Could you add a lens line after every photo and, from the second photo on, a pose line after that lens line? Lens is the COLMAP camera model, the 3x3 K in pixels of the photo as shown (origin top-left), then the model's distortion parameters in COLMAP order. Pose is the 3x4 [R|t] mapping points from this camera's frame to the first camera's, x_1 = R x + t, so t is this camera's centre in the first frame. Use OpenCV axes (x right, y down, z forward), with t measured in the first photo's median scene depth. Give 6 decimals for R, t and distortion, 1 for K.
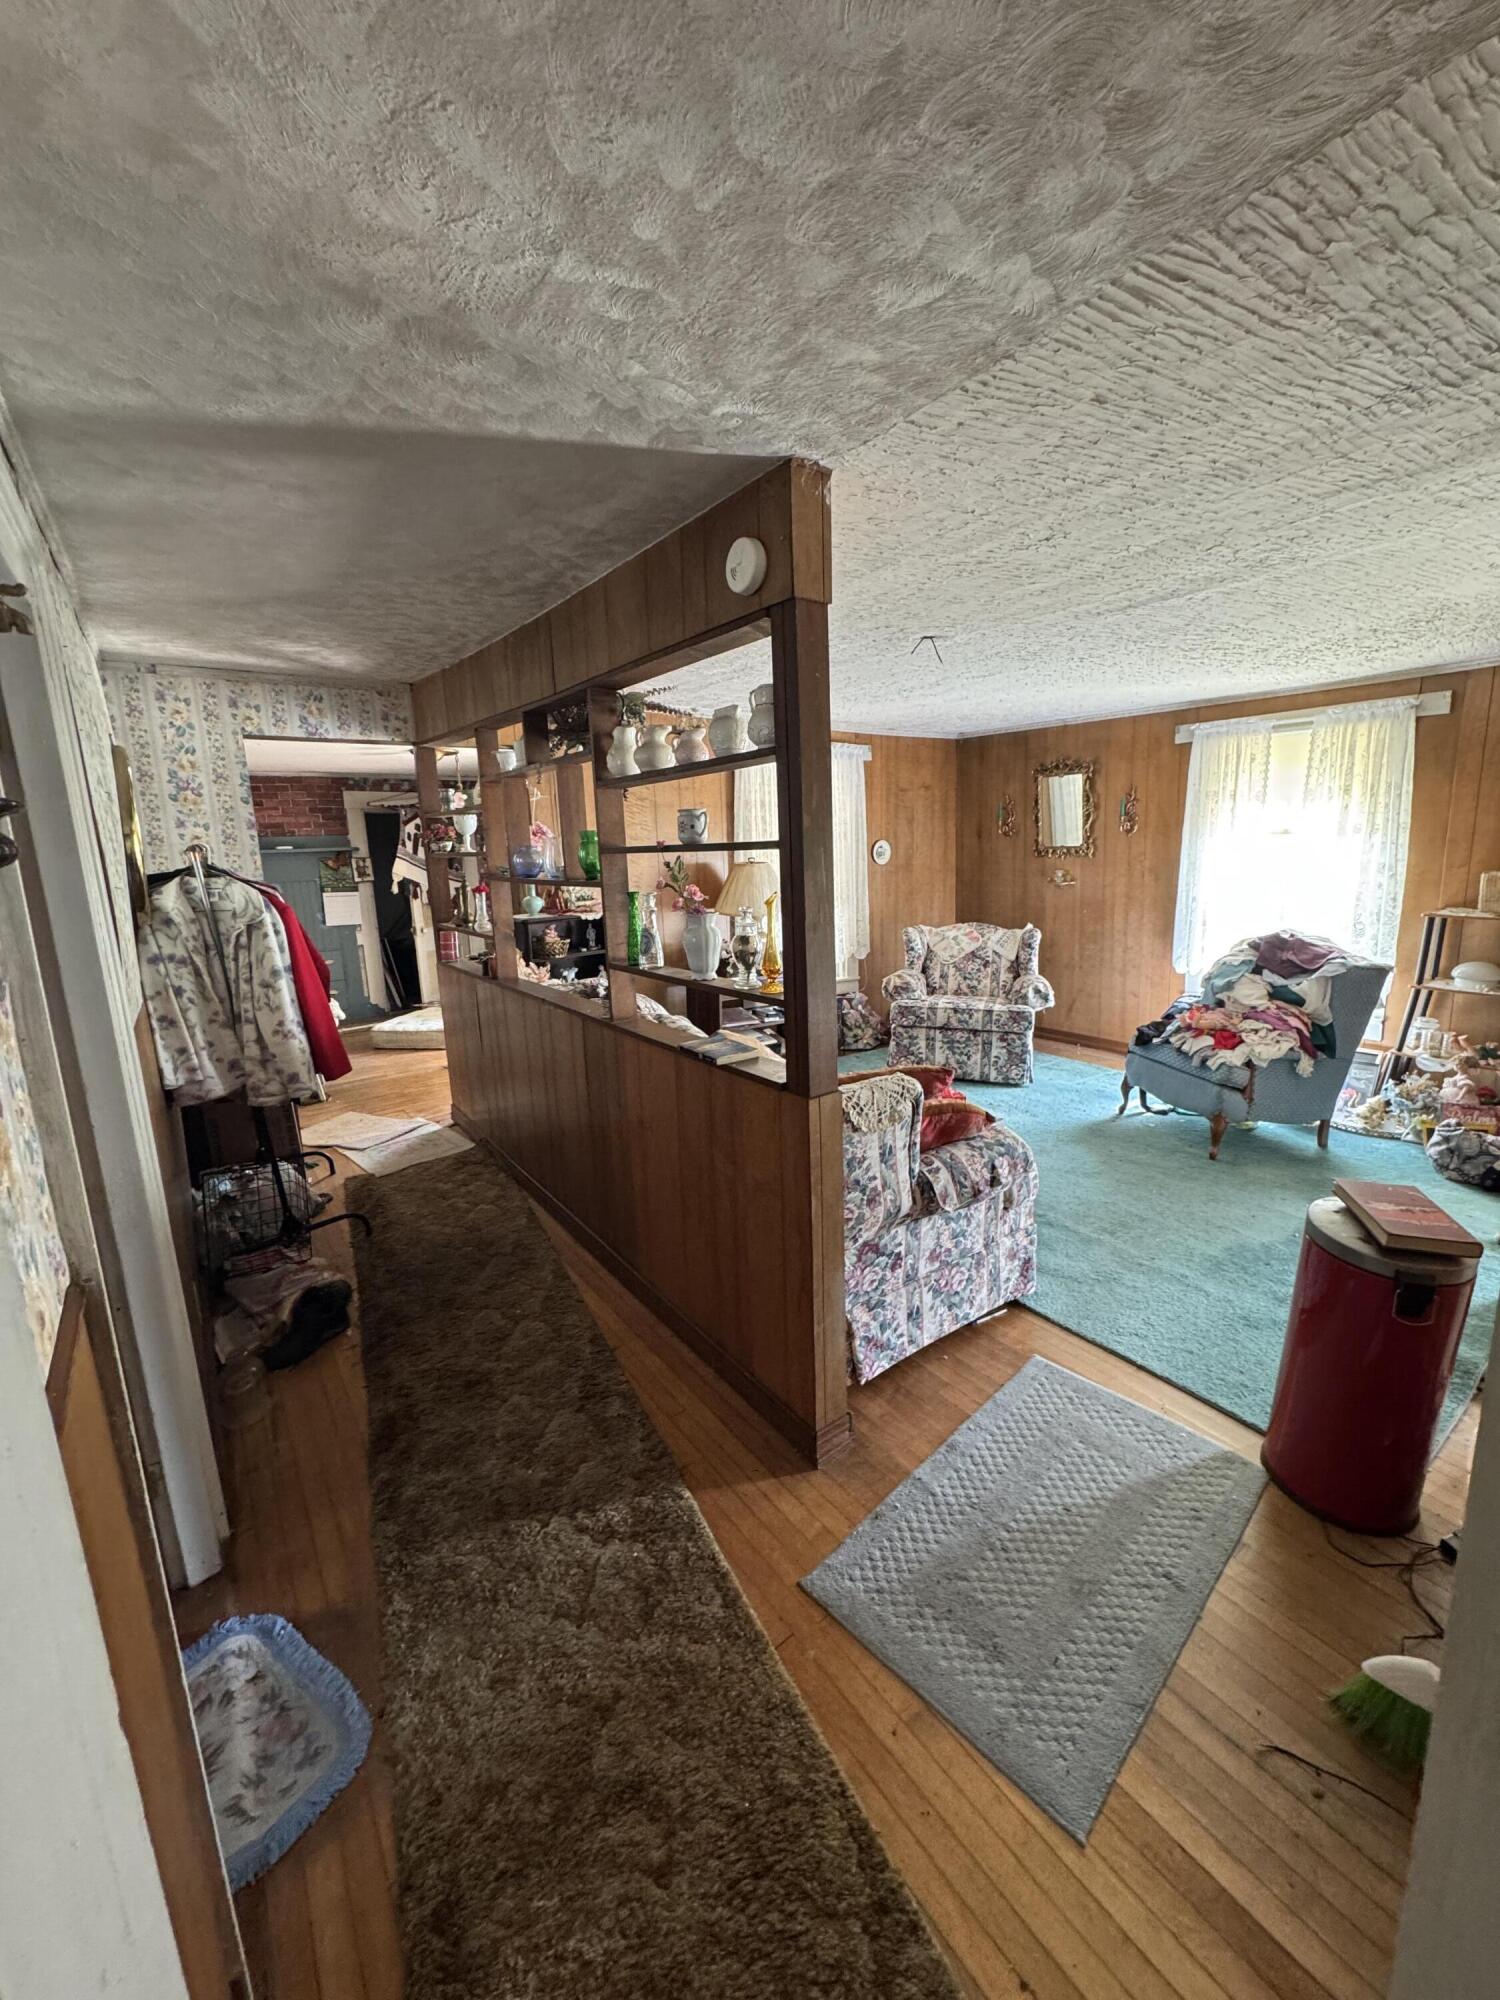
lens RADIAL K [[792.9, 0, 755.4], [0, 792.9, 998.1], [0, 0, 1]] dist [-0.003334, 0.000630]
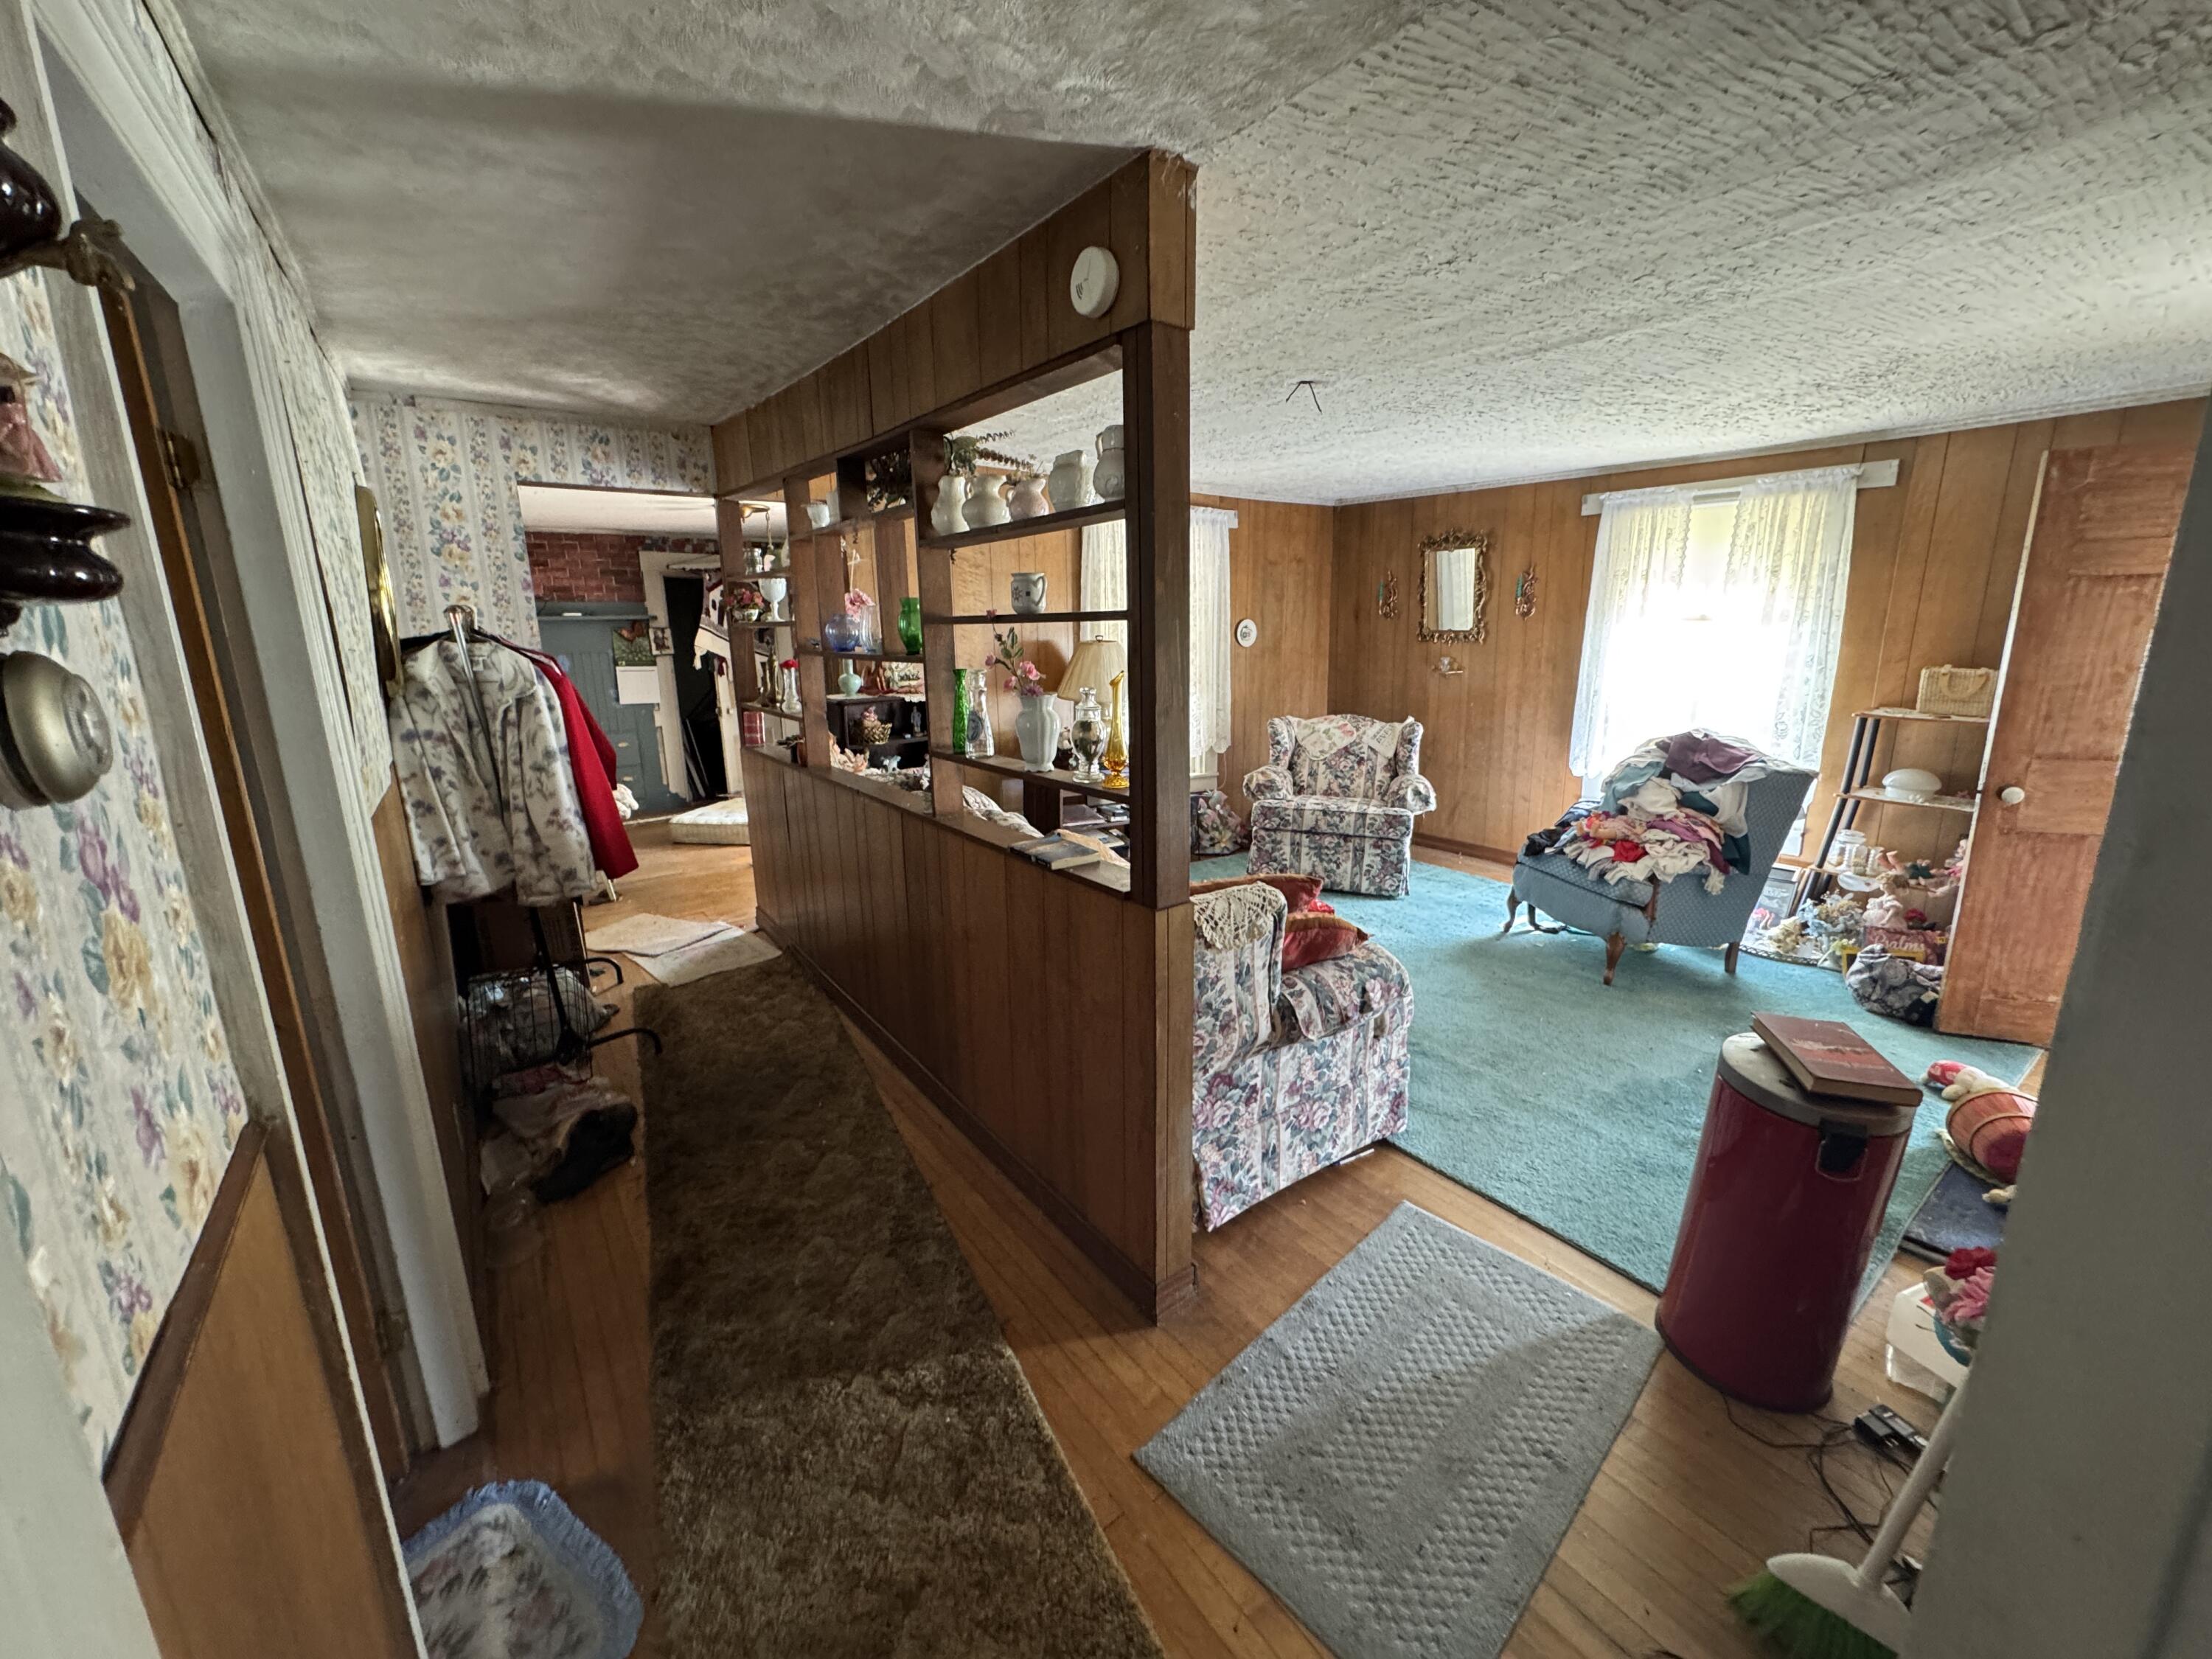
lens RADIAL K [[876.9, 0, 1105.0], [0, 876.9, 826.7], [0, 0, 1]] dist [-0.003334, 0.000630]
pose [[0.999814, 0.019041, 0.002940, 0.004703], [-0.019135, 0.999166, 0.036081, 0.001040], [-0.002251, -0.036130, 0.999345, 0.026602]]
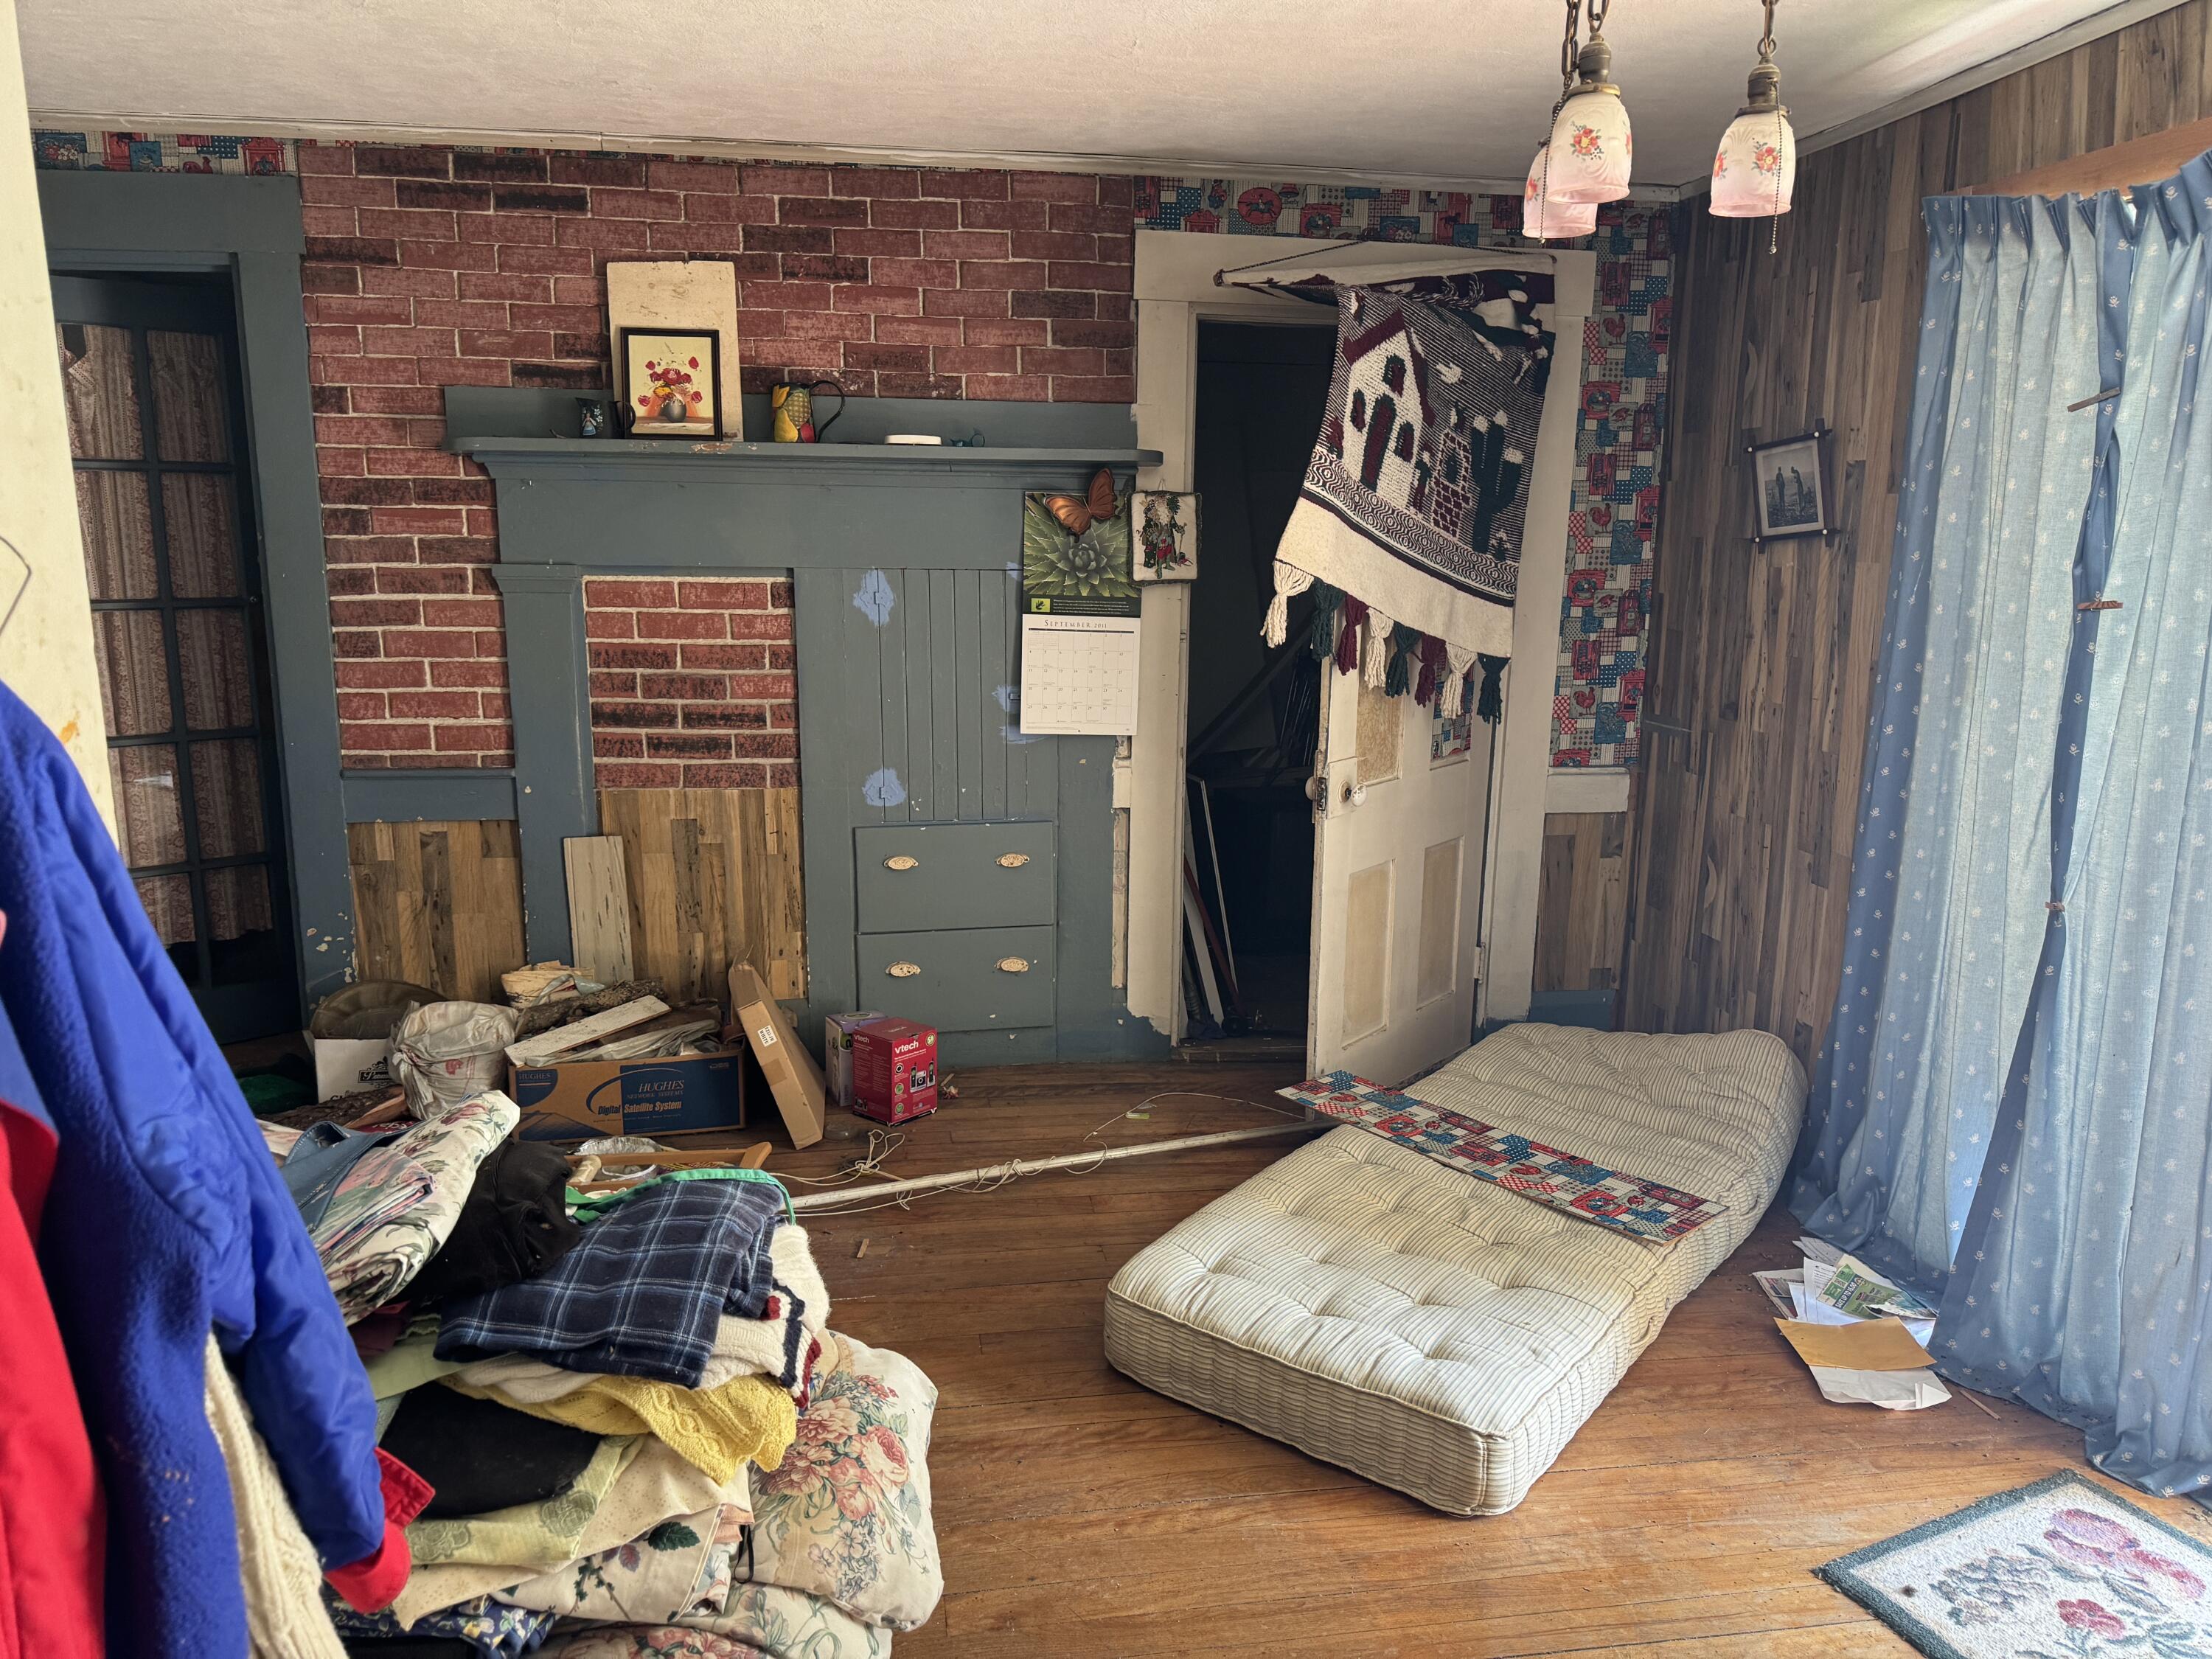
lens RADIAL K [[1532.6, 0, 1111.7], [0, 1532.6, 832.2], [0, 0, 1]] dist [0.189270, -0.415790]
pose [[0.885127, 0.140082, -0.443765, -0.651436], [-0.128102, 0.990119, 0.057039, -0.222414], [0.447370, 0.006360, 0.894326, 1.287338]]
